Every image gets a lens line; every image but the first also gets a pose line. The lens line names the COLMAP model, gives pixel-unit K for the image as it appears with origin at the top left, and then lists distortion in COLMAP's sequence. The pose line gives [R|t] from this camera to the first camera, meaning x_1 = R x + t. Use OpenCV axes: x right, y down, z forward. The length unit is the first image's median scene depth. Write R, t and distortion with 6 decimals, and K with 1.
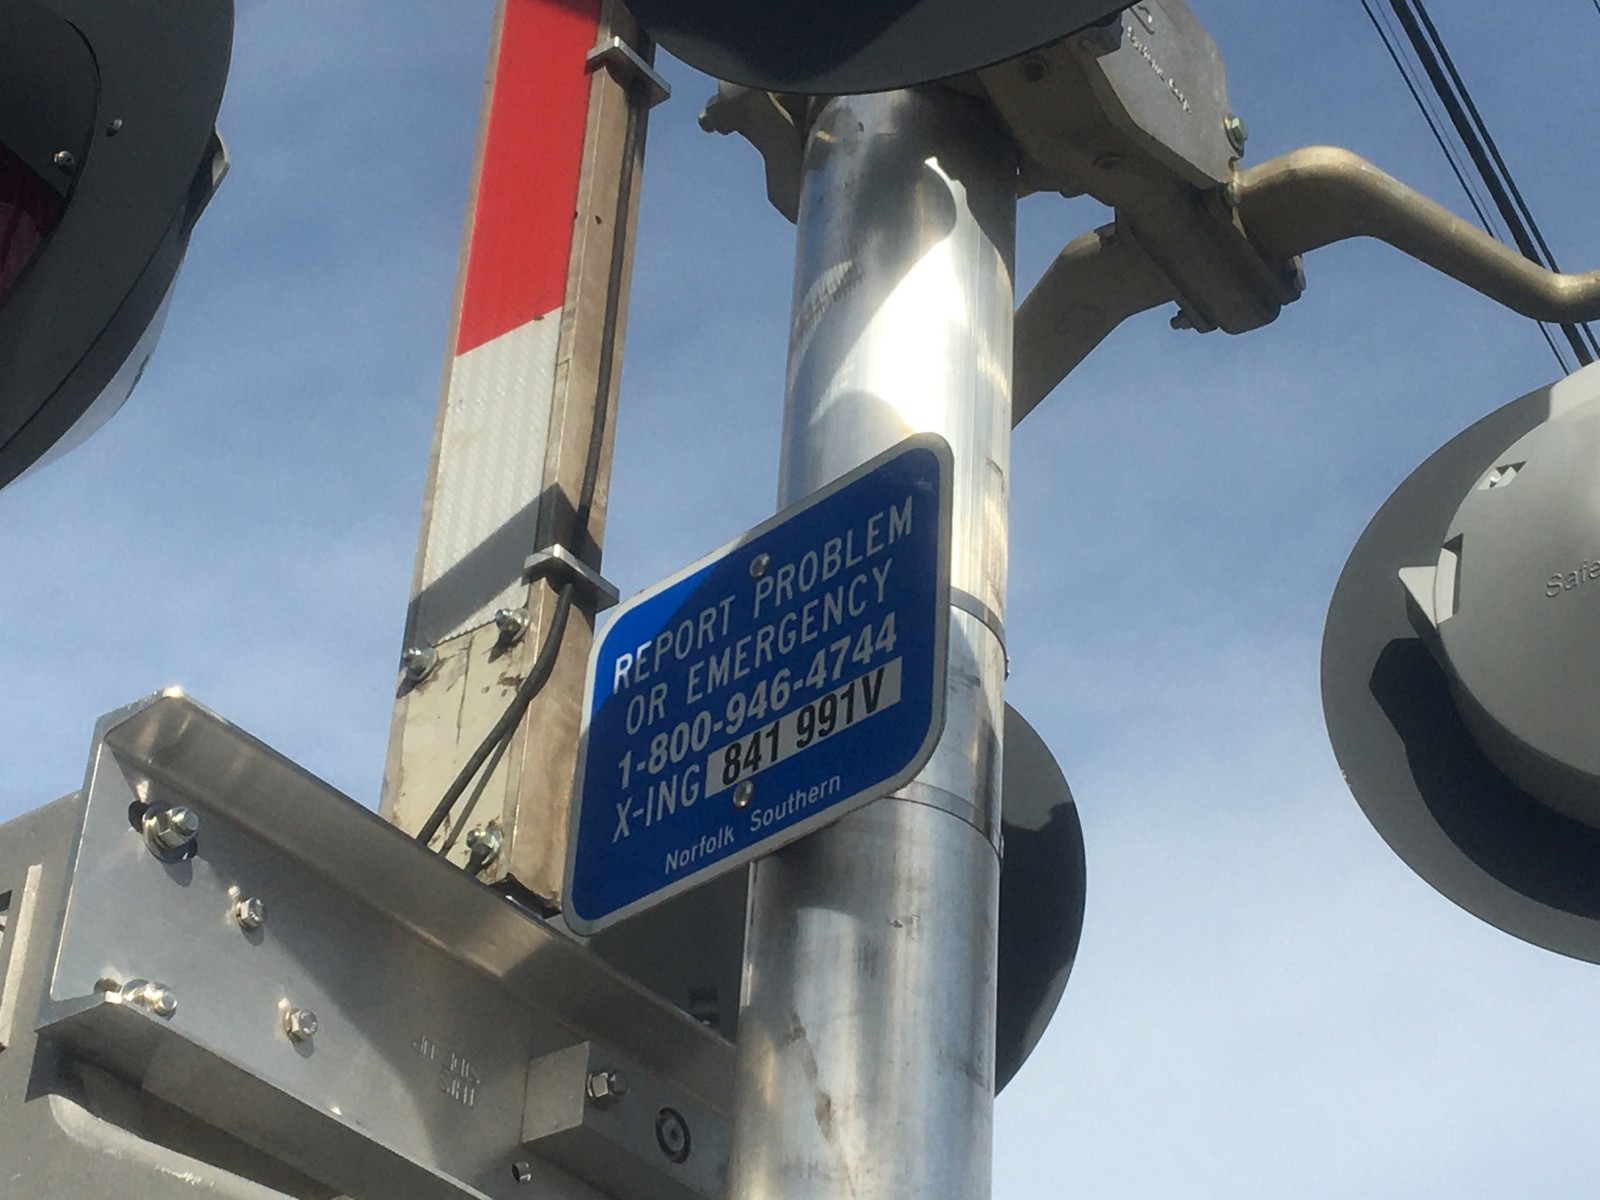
lens RADIAL K [[3322.6, 0, 798.8], [0, 3322.6, 605.4], [0, 0, 1]] dist [0.079121, 0.000000]
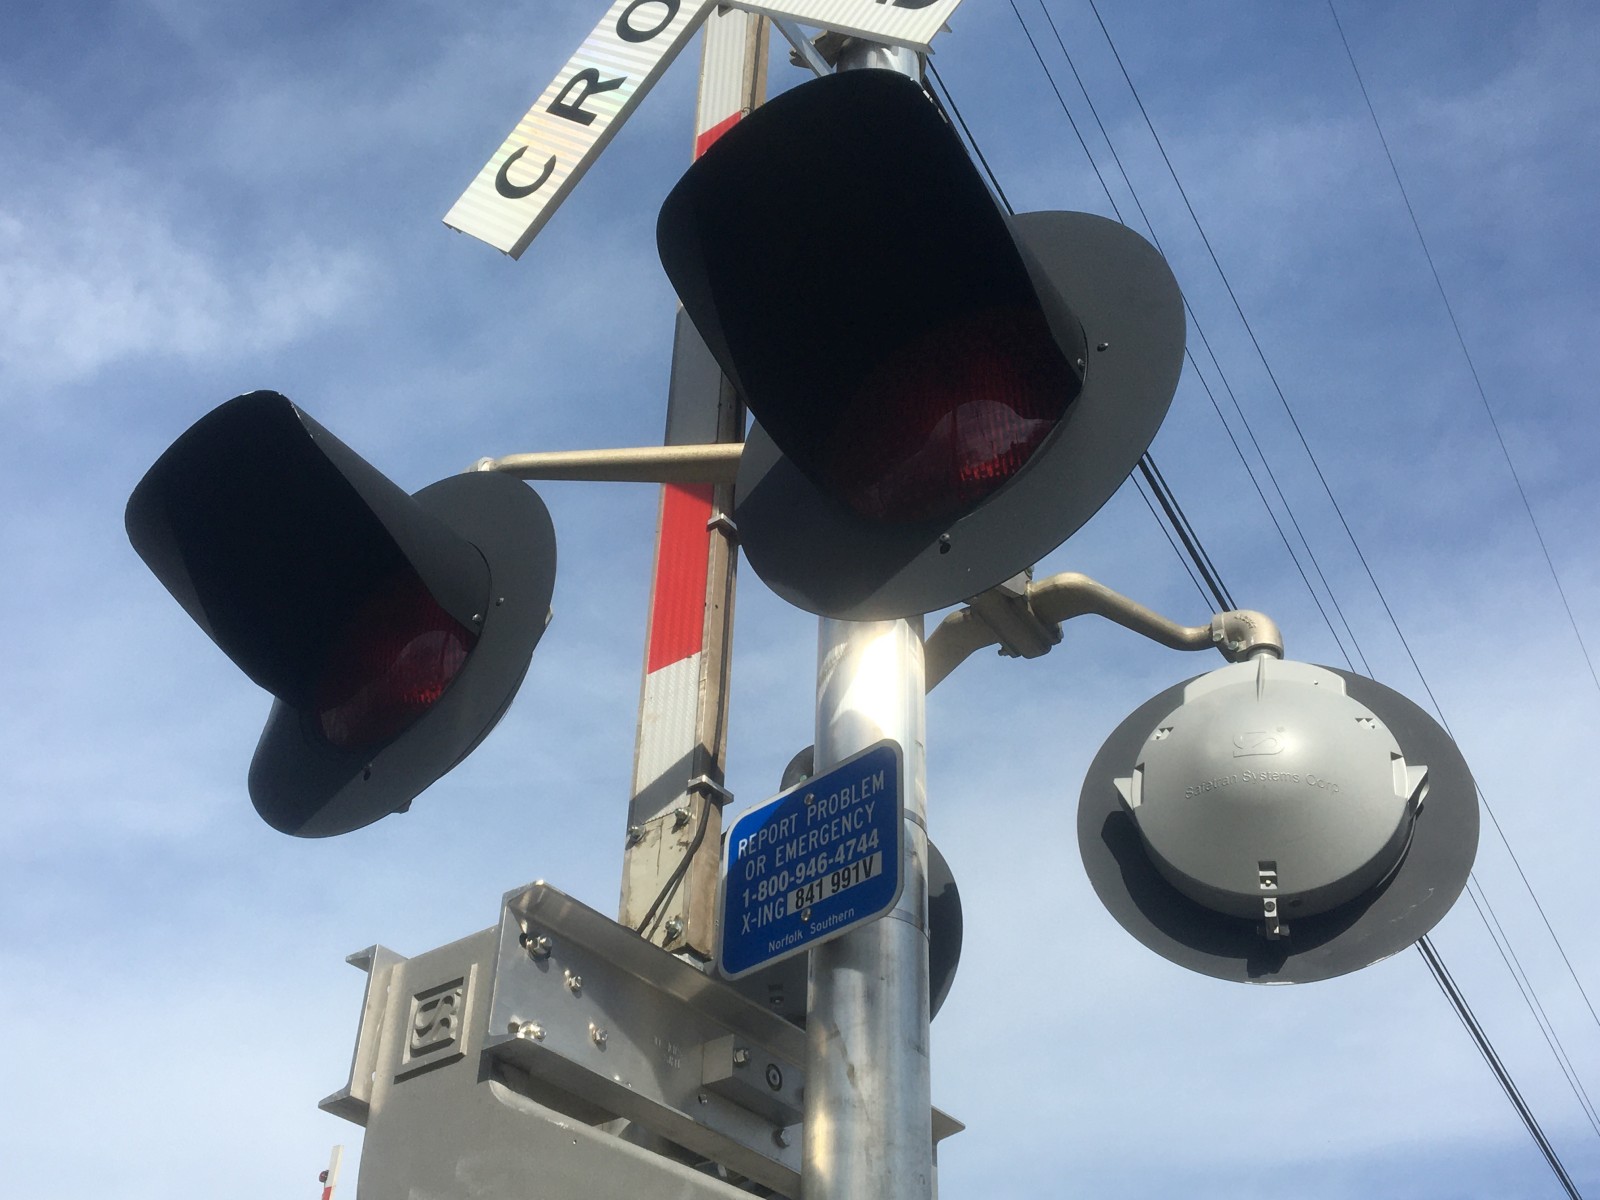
lens RADIAL K [[1860.6, 0, 786.4], [0, 1860.6, 598.1], [0, 0, 1]] dist [0.070323, 0.000000]
pose [[0.999686, -0.022097, 0.011825, -0.037034], [0.022455, 0.999266, -0.031022, -0.101982], [-0.011131, 0.031278, 0.999449, -0.171514]]
